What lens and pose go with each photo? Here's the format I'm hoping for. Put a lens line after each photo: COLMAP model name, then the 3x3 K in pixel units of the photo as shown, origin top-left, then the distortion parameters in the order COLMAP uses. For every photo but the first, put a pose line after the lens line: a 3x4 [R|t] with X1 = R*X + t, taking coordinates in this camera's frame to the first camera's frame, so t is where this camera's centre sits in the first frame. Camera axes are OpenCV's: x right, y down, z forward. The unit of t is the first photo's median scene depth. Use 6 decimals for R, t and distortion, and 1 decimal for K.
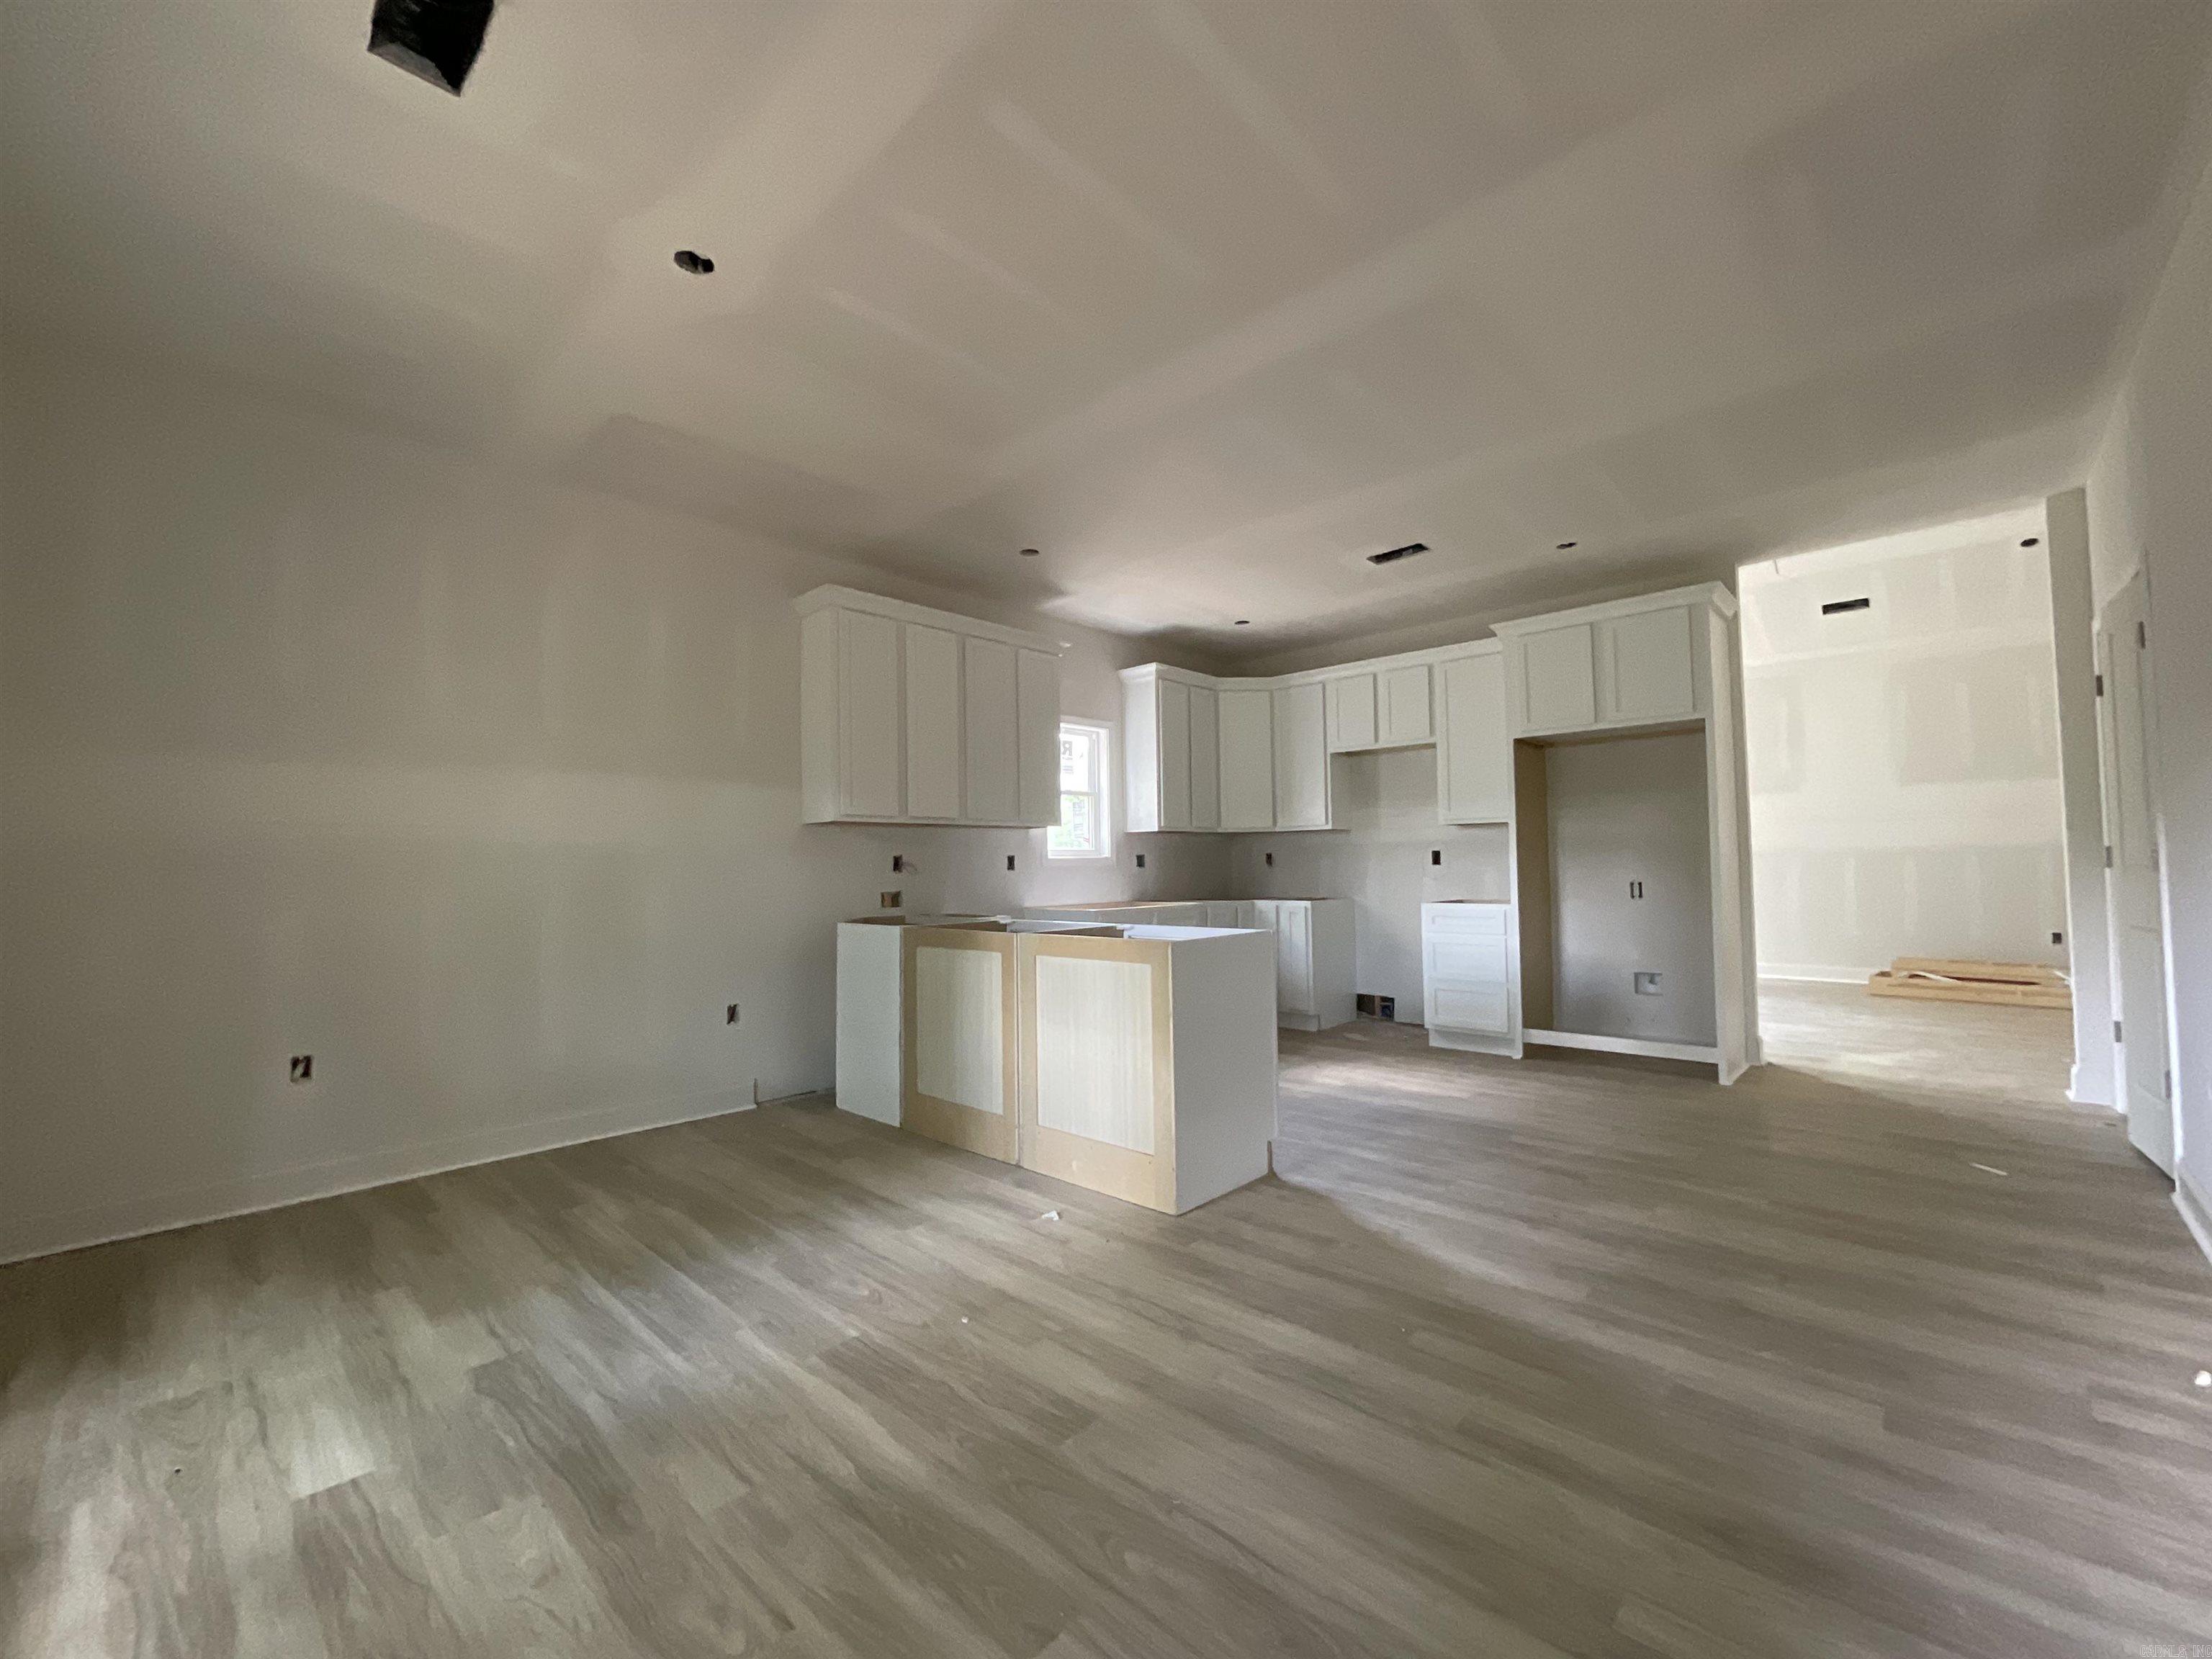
lens RADIAL K [[897.1, 0, 1107.5], [0, 897.1, 828.7], [0, 0, 1]] dist [-0.009524, 0.004486]
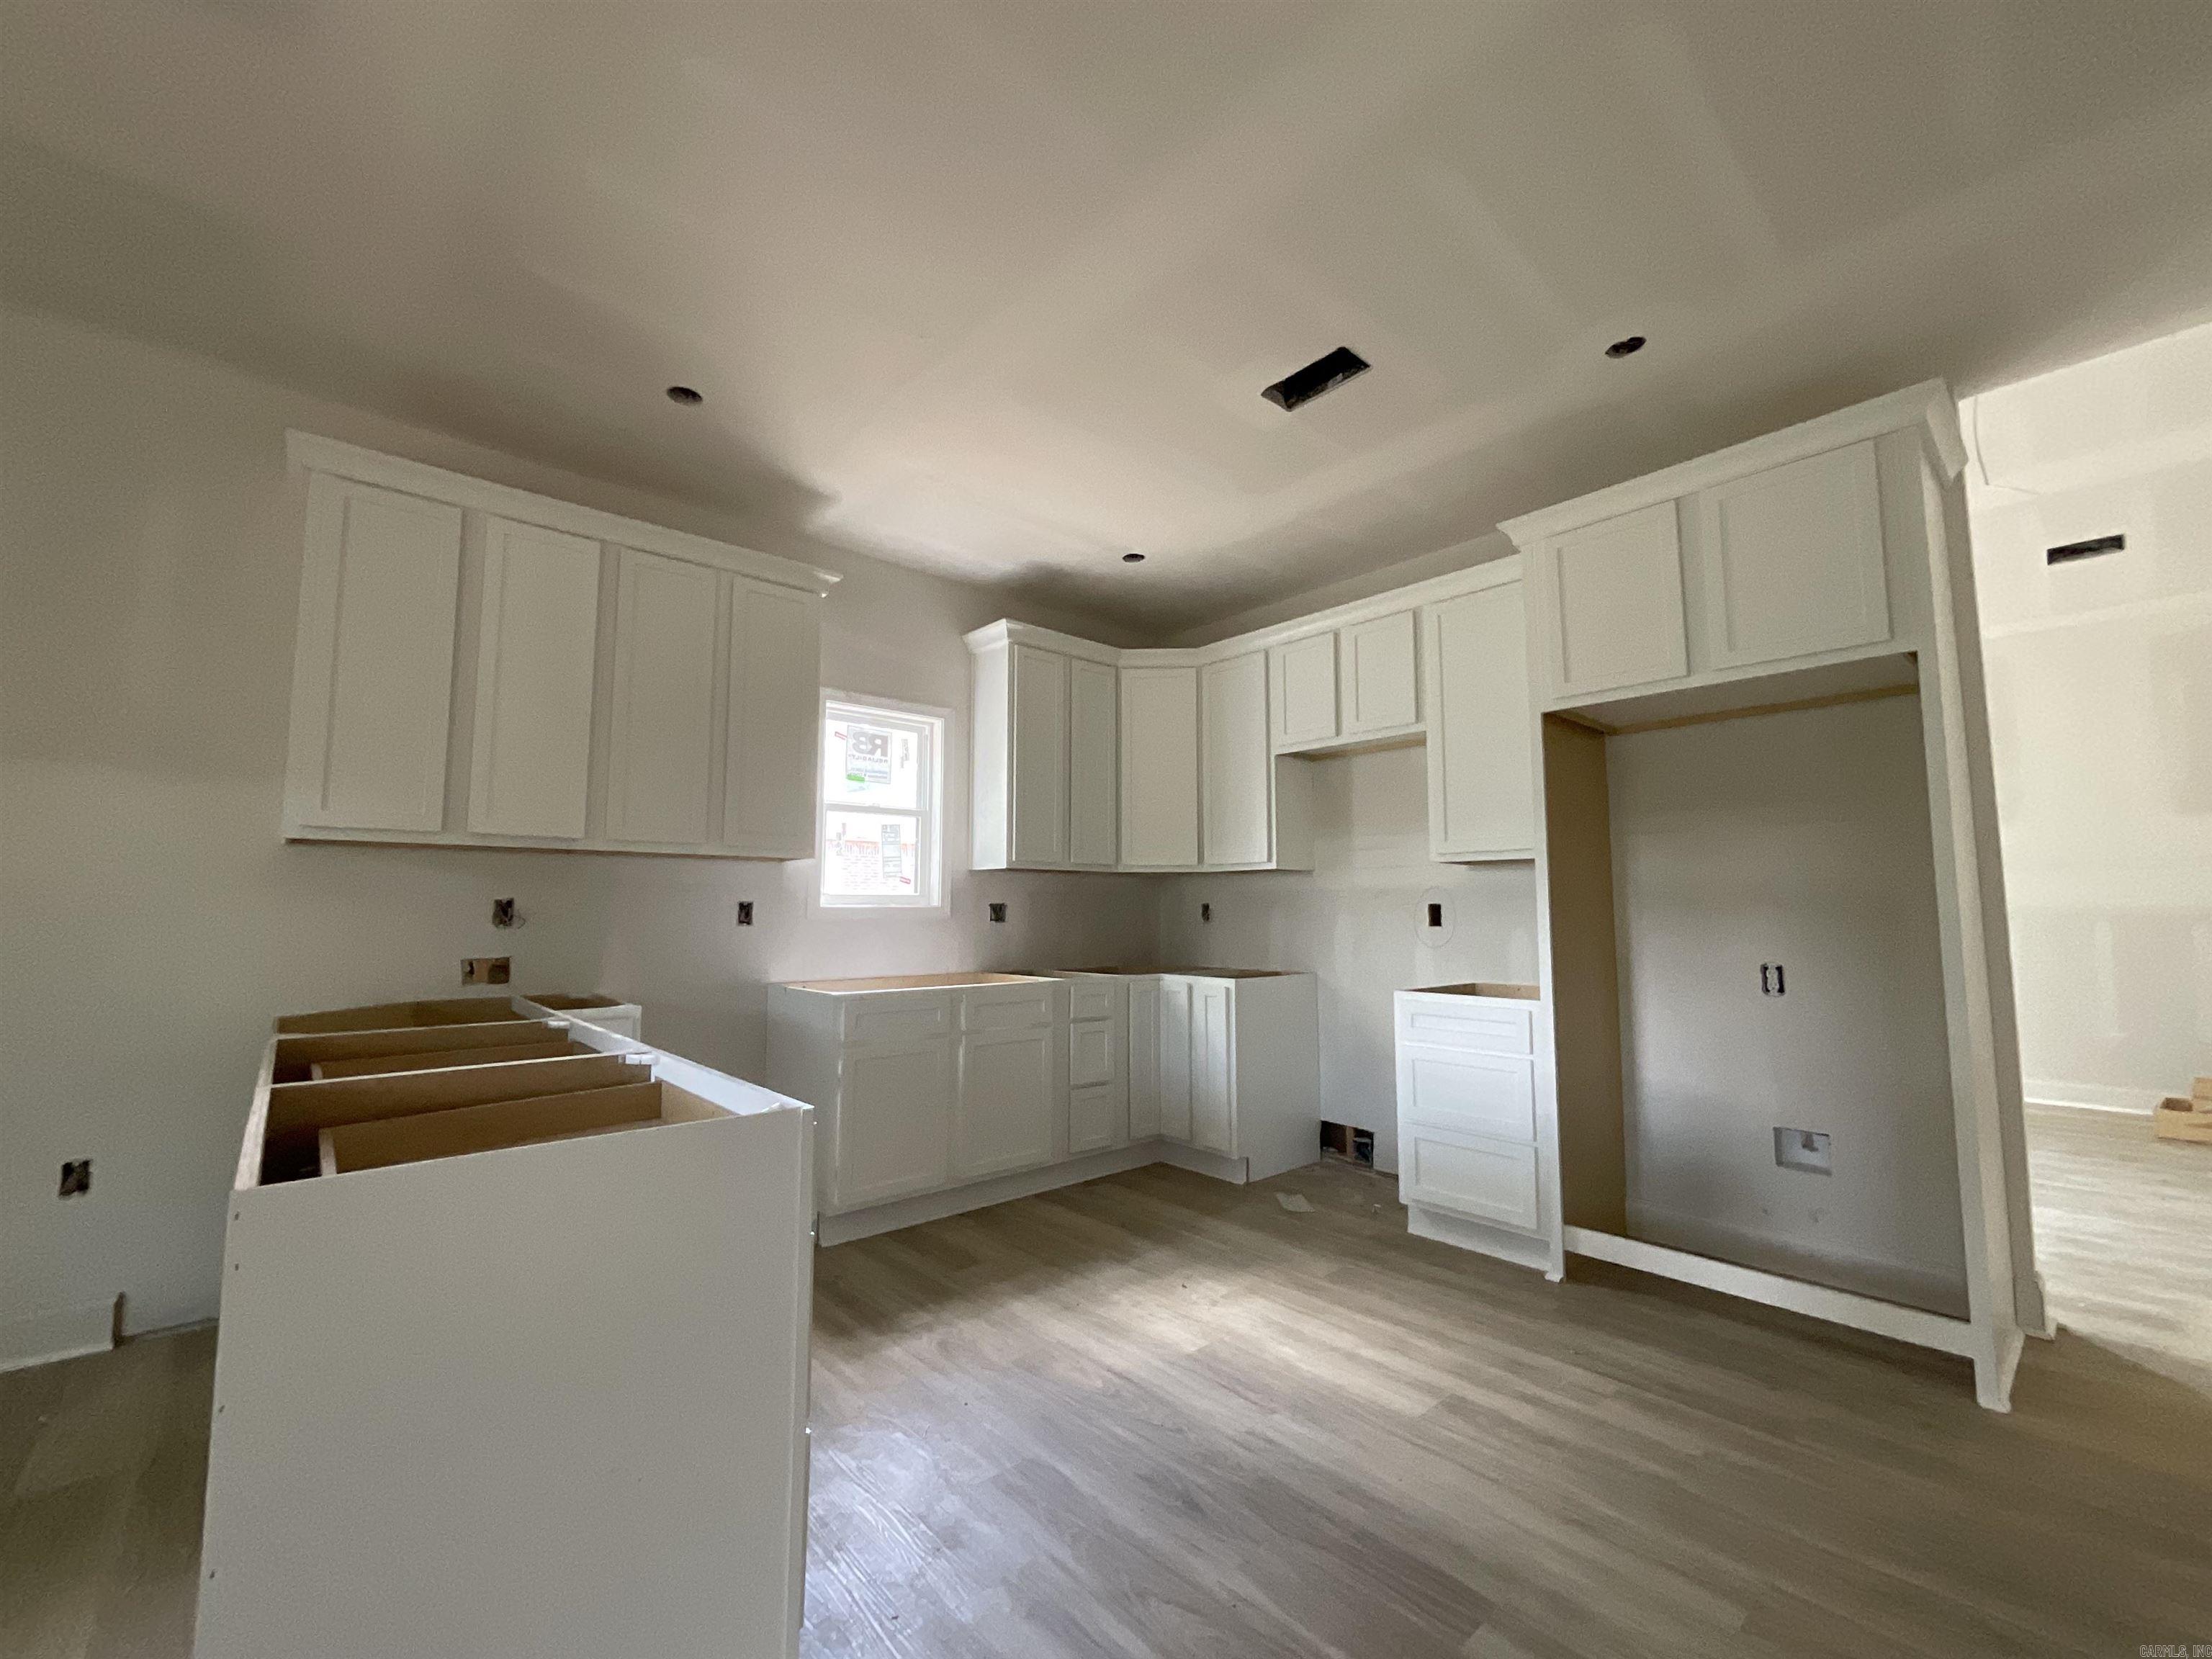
lens RADIAL K [[897.1, 0, 1105.1], [0, 897.1, 830.4], [0, 0, 1]] dist [-0.009524, 0.004486]
pose [[0.995755, 0.007155, -0.091766, 0.253321], [-0.011657, 0.998749, -0.048623, 0.008029], [0.091303, 0.049486, 0.994593, 0.451885]]
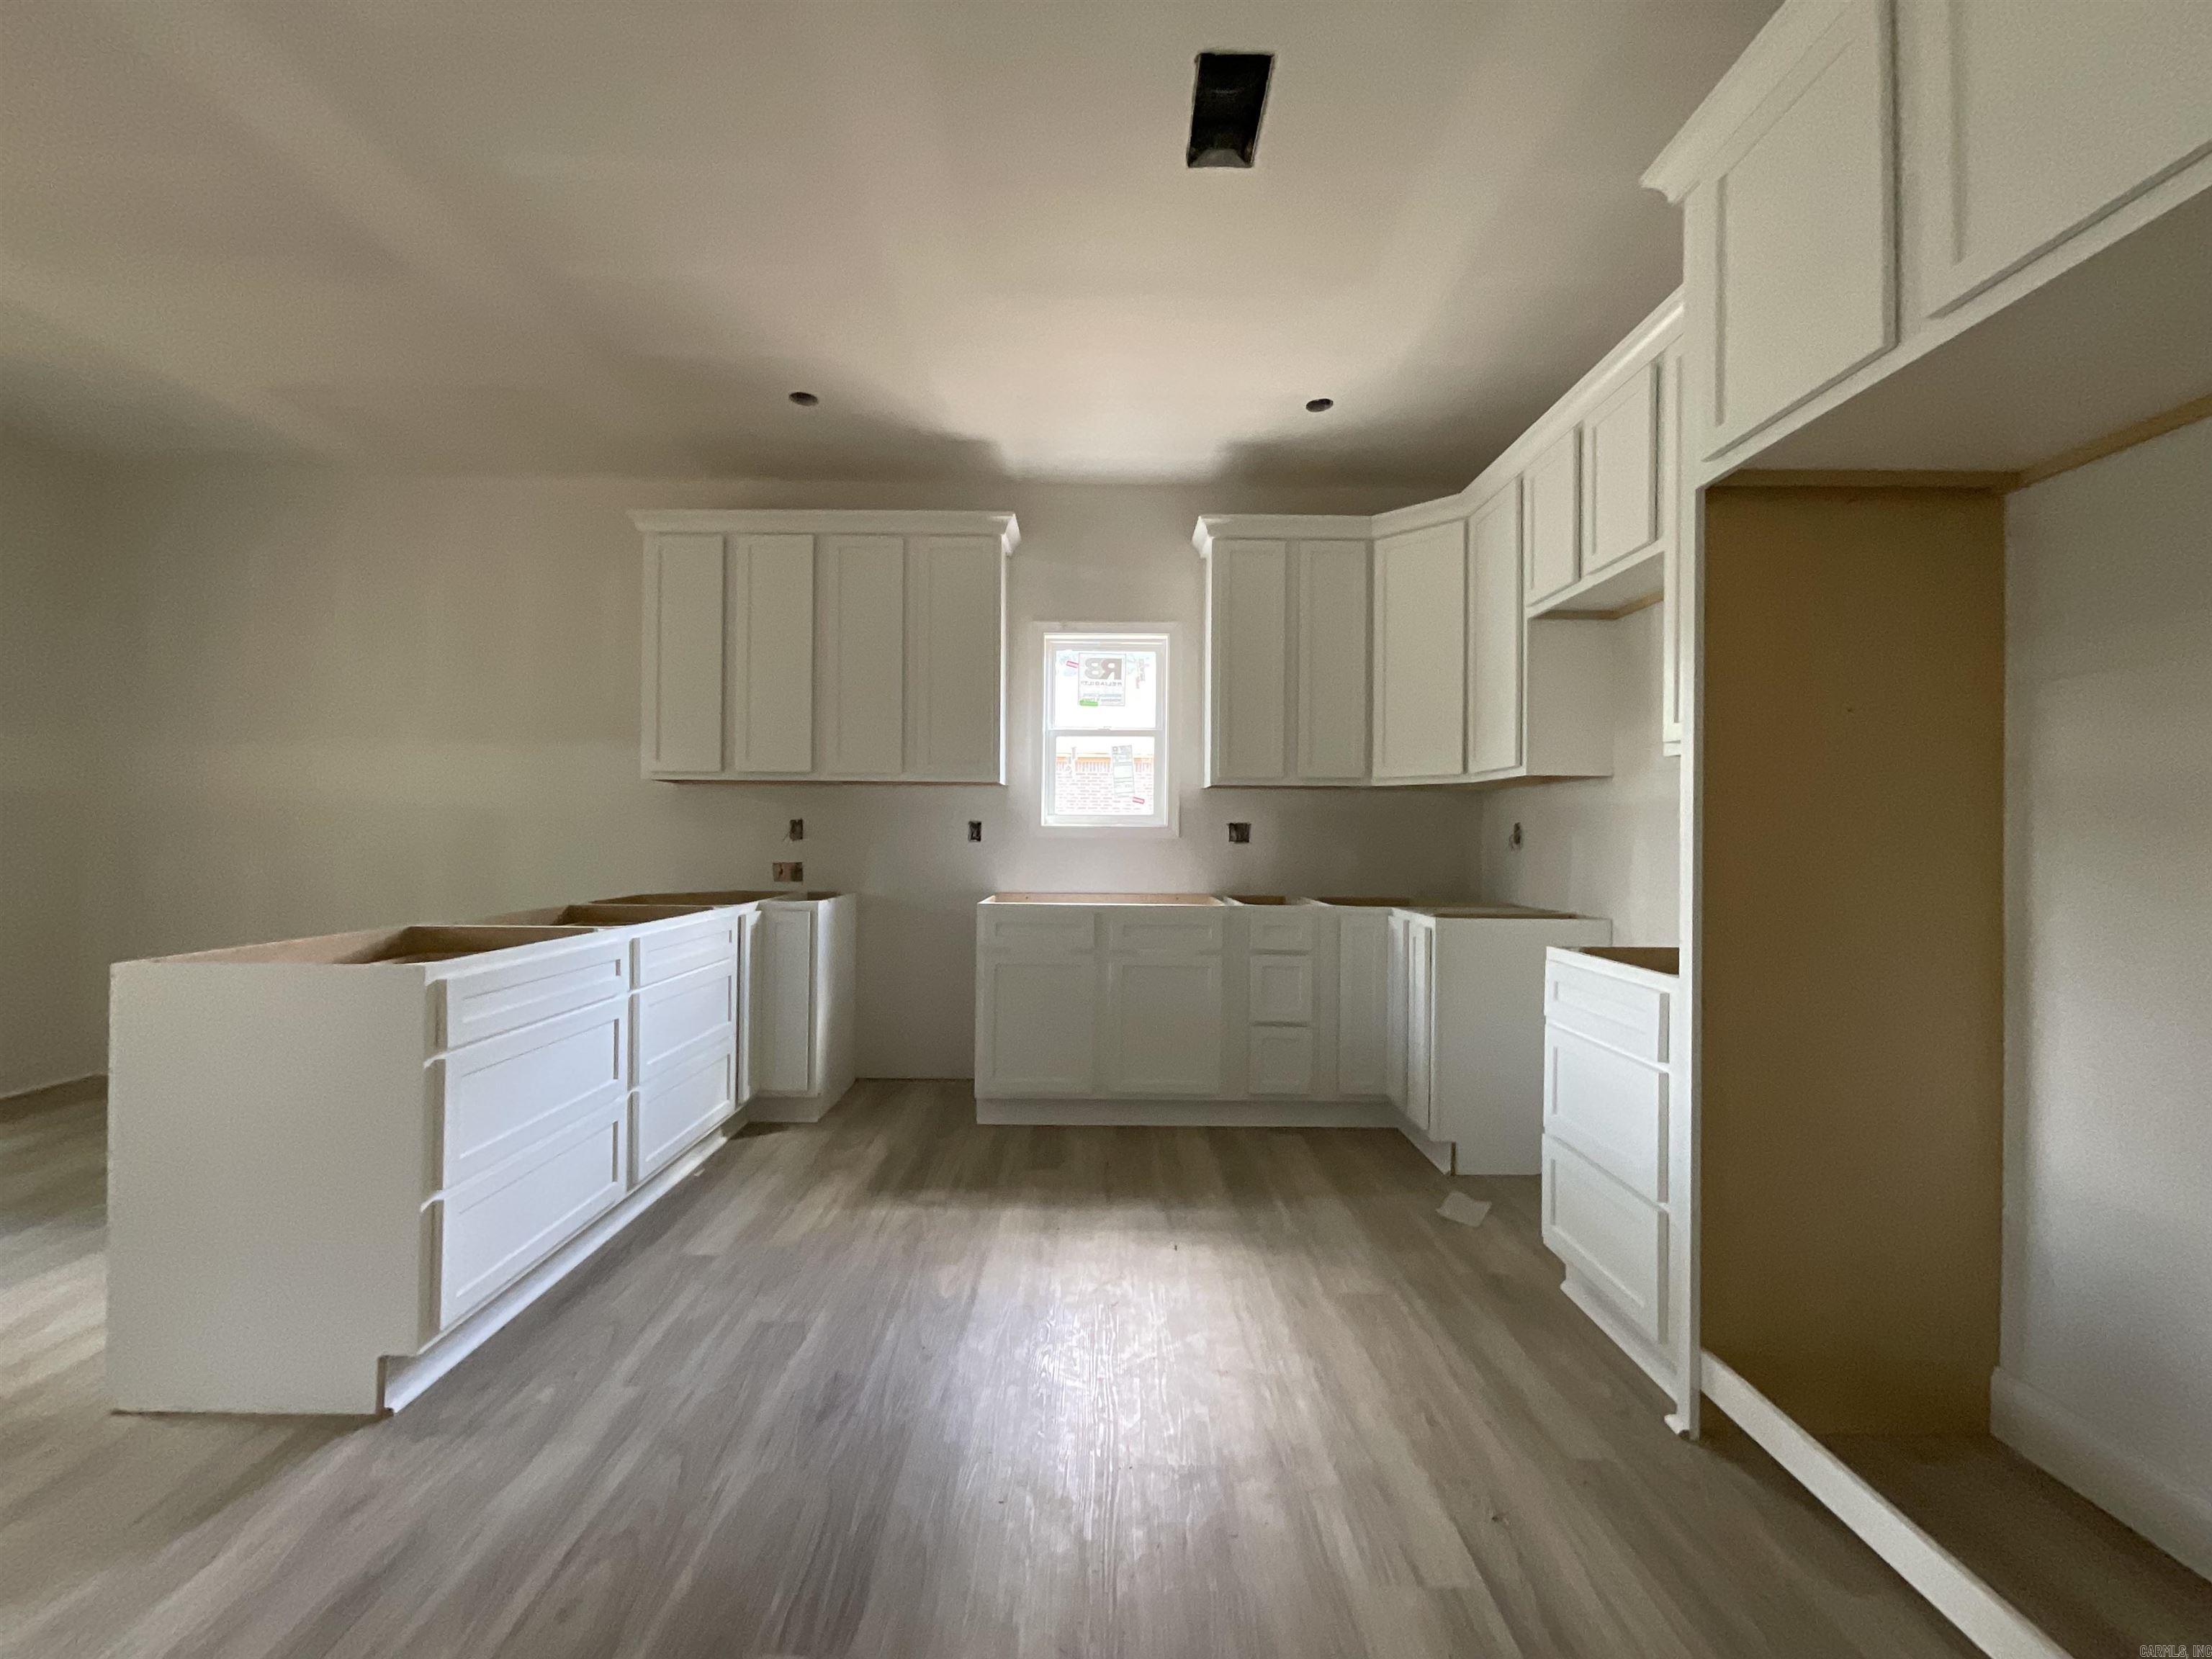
lens RADIAL K [[897.1, 0, 1105.4], [0, 897.1, 830.6], [0, 0, 1]] dist [-0.009524, 0.004486]
pose [[0.688141, 0.018089, -0.725351, 0.612766], [0.010881, 0.999320, 0.035244, 0.014964], [0.725495, -0.032146, 0.687476, 0.681385]]
